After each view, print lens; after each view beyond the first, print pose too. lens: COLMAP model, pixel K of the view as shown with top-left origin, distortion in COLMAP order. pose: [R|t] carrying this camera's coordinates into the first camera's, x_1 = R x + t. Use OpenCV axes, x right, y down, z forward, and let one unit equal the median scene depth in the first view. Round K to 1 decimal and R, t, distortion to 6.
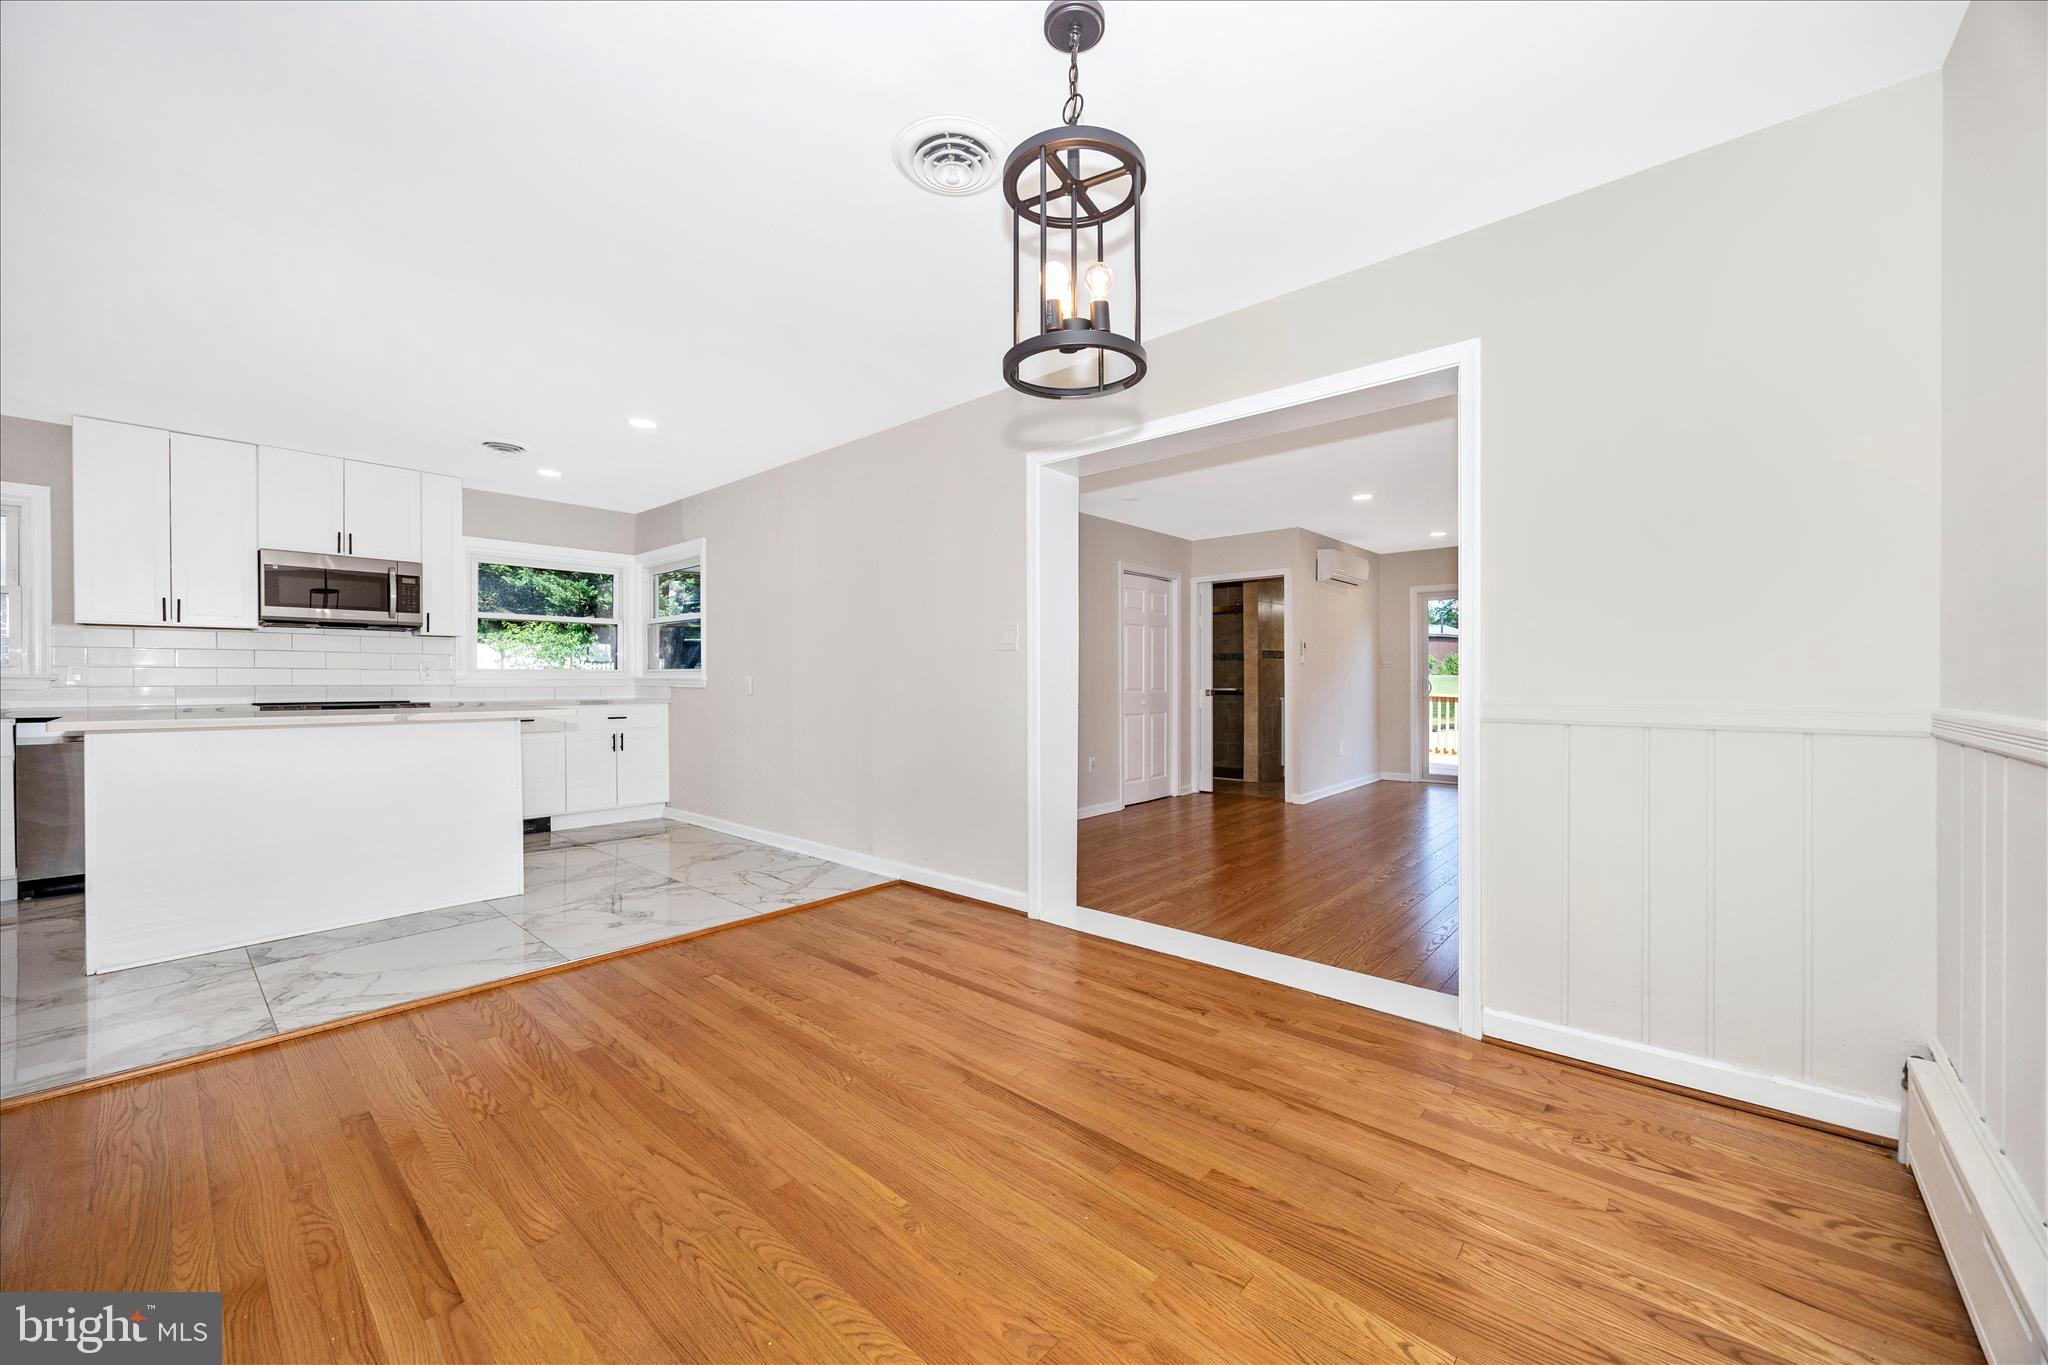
lens RADIAL K [[778.8, 0, 1021.9], [0, 778.8, 685.1], [0, 0, 1]] dist [-0.002020, -0.000074]
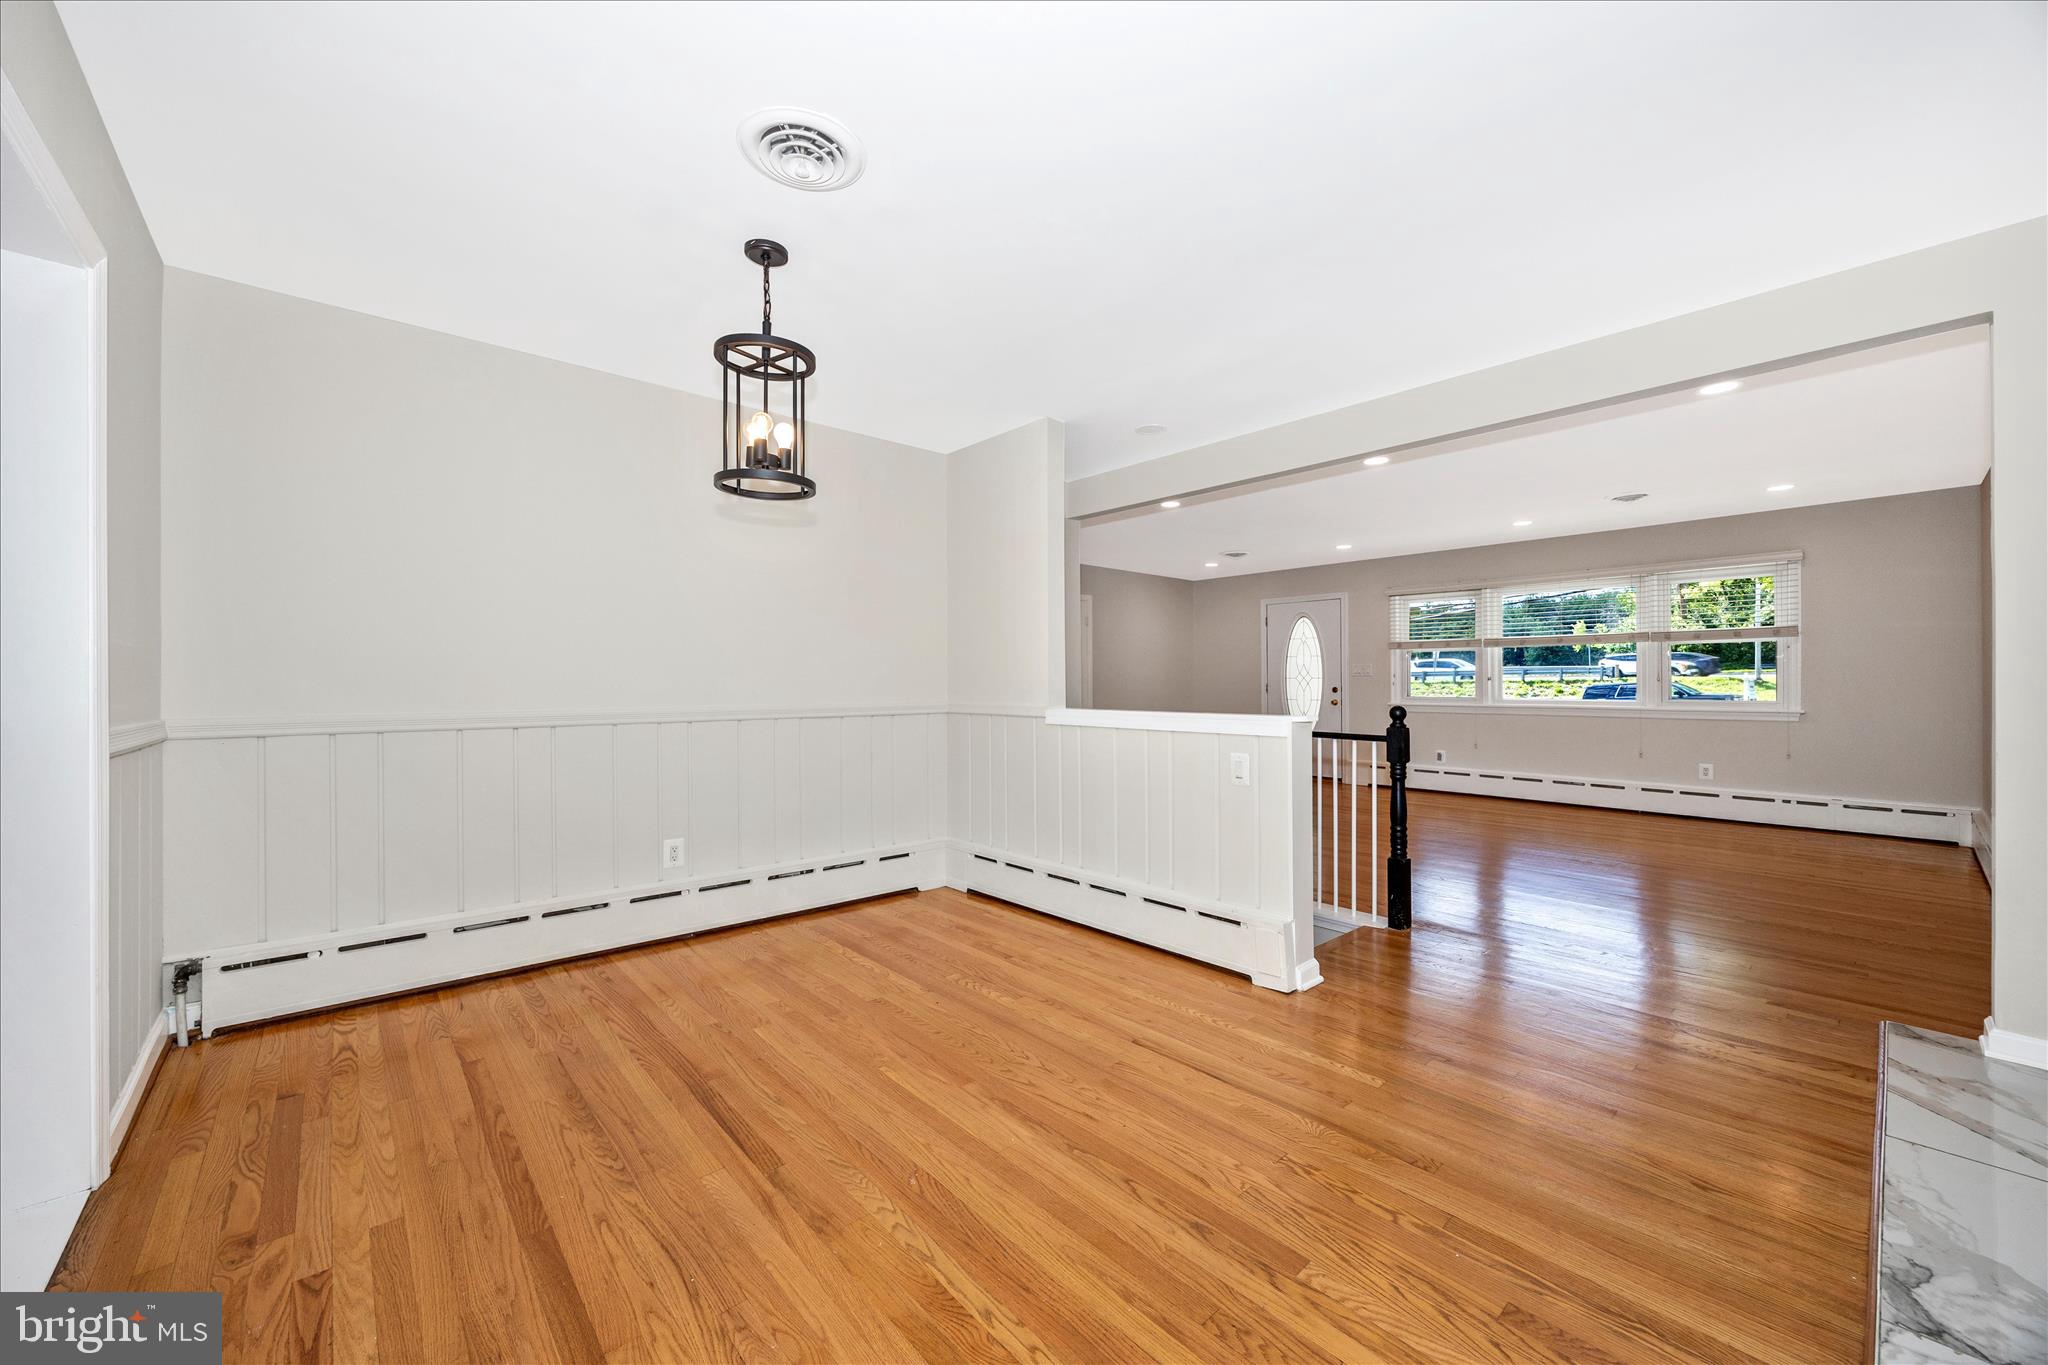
lens RADIAL K [[778.8, 0, 1018.9], [0, 778.8, 675.5], [0, 0, 1]] dist [-0.002020, -0.000074]
pose [[-0.992792, 0.006637, 0.119664, -0.188054], [0.005390, 0.999928, -0.010744, -0.011310], [-0.119727, -0.010022, -0.992756, 0.779620]]
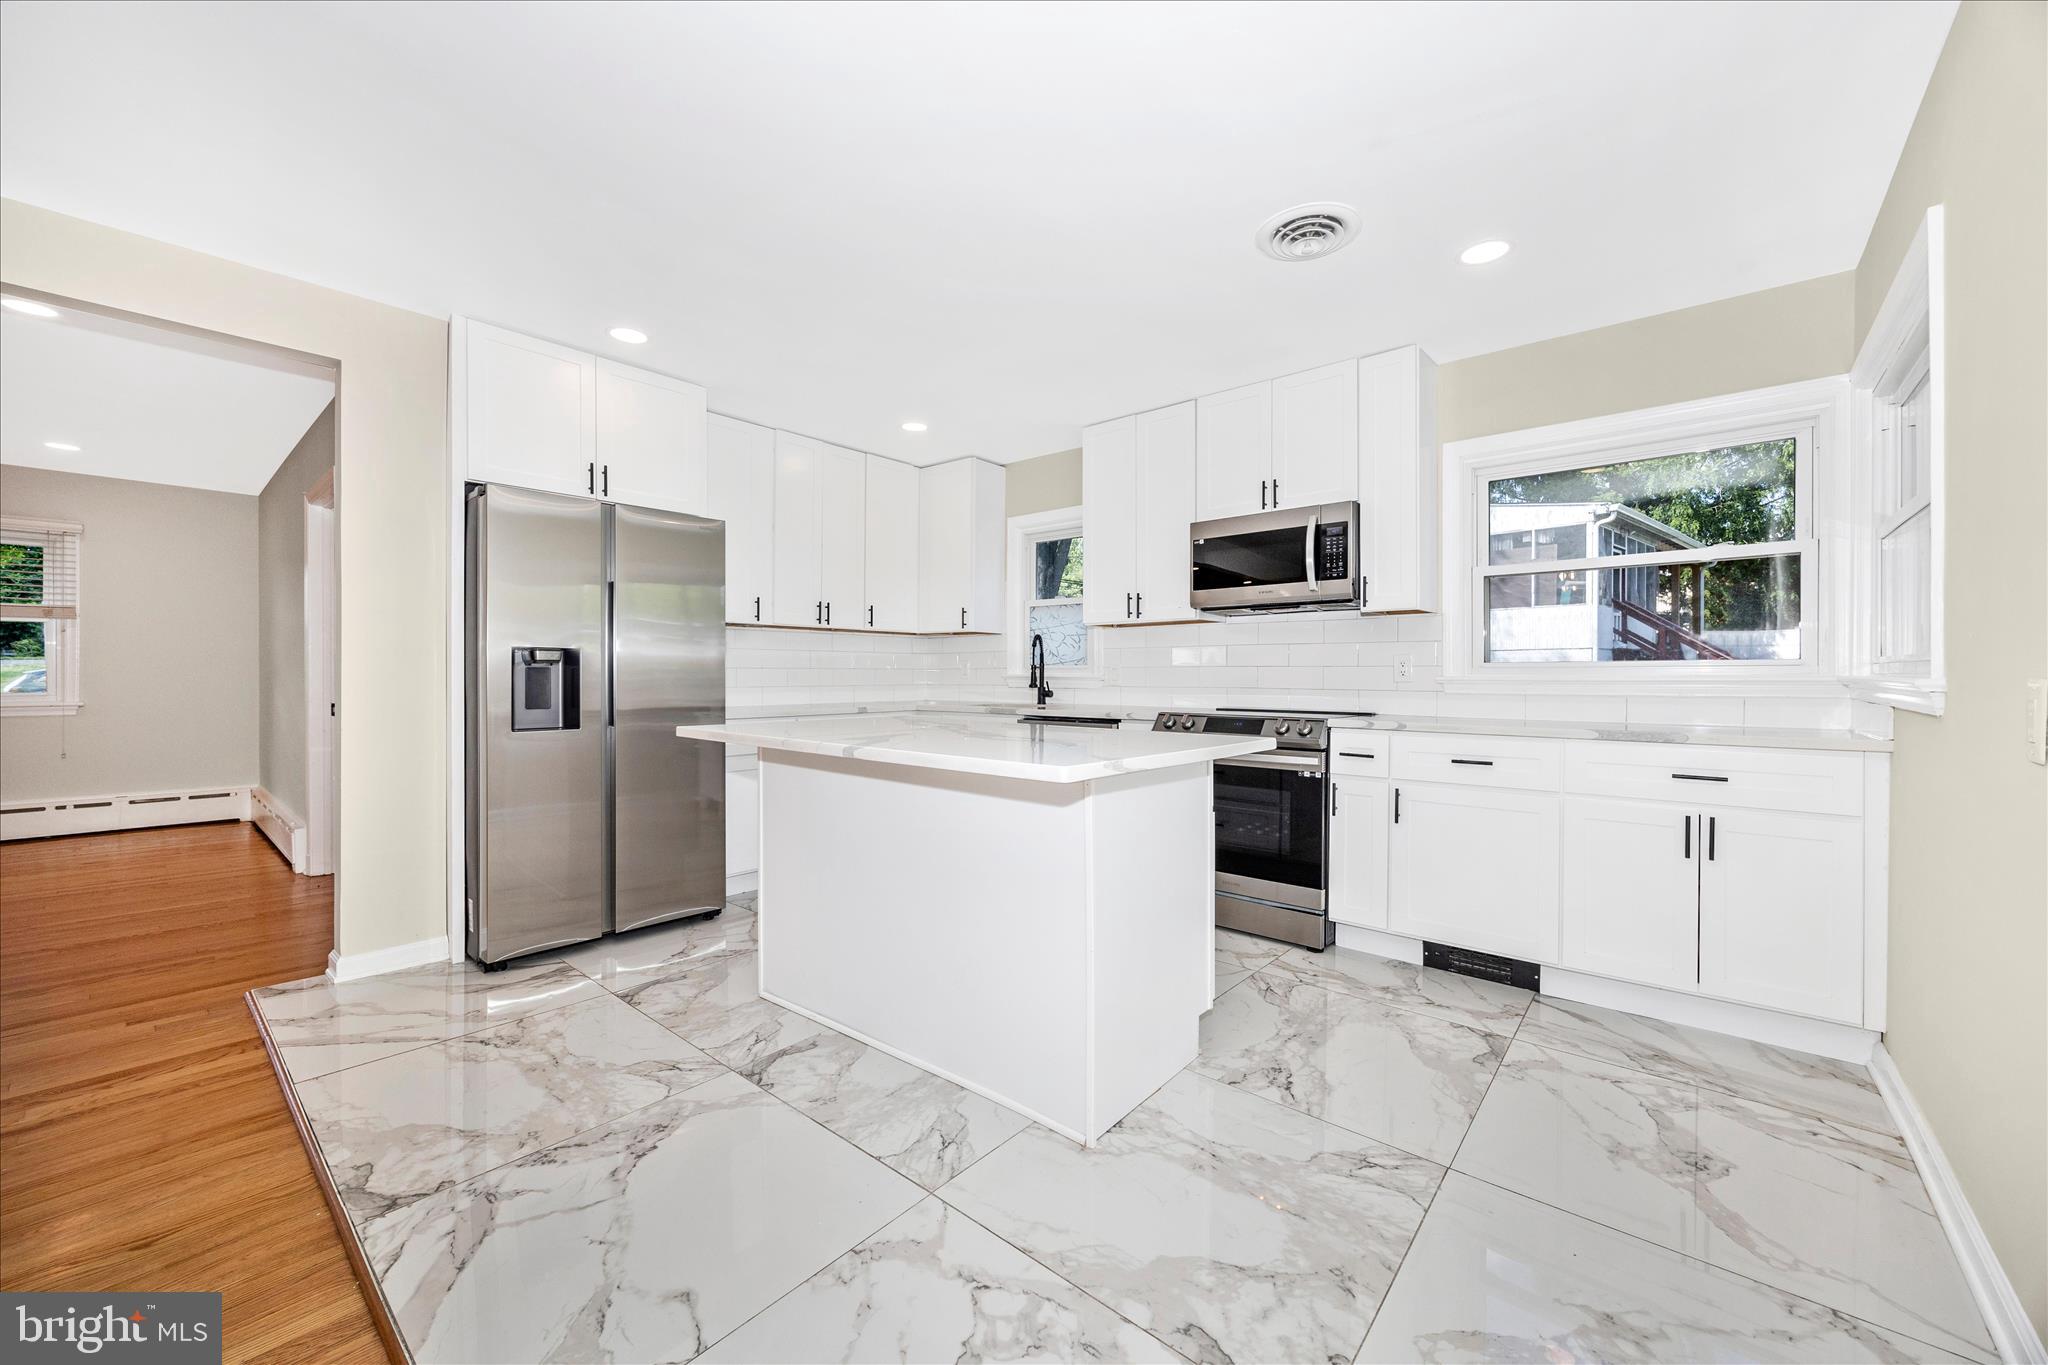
lens RADIAL K [[778.8, 0, 1029.2], [0, 778.8, 674.1], [0, 0, 1]] dist [-0.002020, -0.000074]
pose [[0.018140, 0.000229, -0.999835, -0.135547], [-0.005817, 0.999983, 0.000124, -0.011890], [0.999819, 0.005814, 0.018141, 0.737026]]
